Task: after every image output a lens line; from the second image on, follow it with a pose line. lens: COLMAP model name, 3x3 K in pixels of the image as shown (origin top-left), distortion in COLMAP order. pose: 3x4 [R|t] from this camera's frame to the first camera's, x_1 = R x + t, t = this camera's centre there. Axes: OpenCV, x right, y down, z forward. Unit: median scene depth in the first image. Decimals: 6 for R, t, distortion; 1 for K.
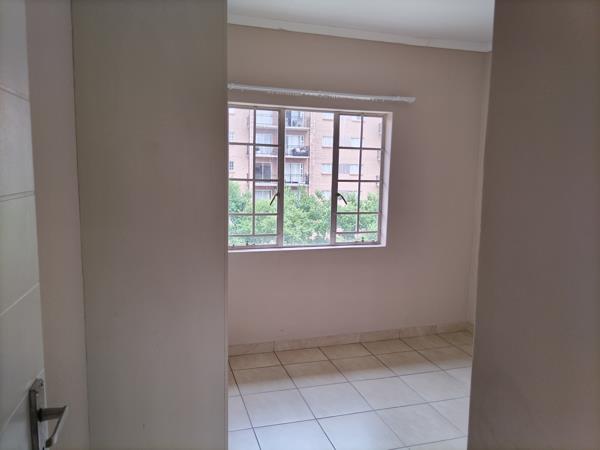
lens RADIAL K [[447.7, 0, 298.6], [0, 447.7, 224.6], [0, 0, 1]] dist [-0.000184, 0.002865]
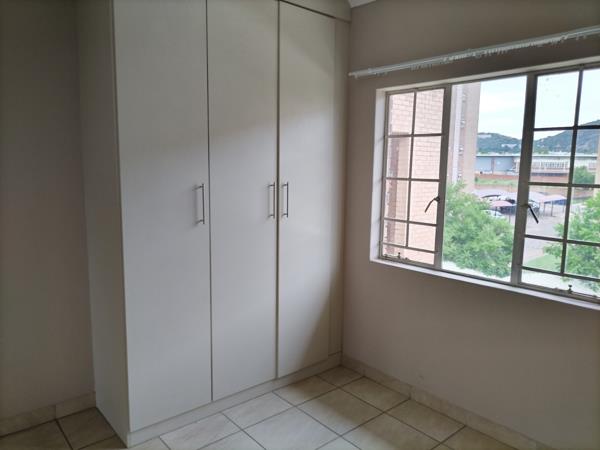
lens RADIAL K [[447.7, 0, 299.1], [0, 447.7, 225.5], [0, 0, 1]] dist [-0.000184, 0.002865]
pose [[0.401448, 0.108057, -0.909485, 0.547145], [-0.122979, 0.990383, 0.063386, -0.042162], [0.907588, 0.086402, 0.410876, 0.473679]]
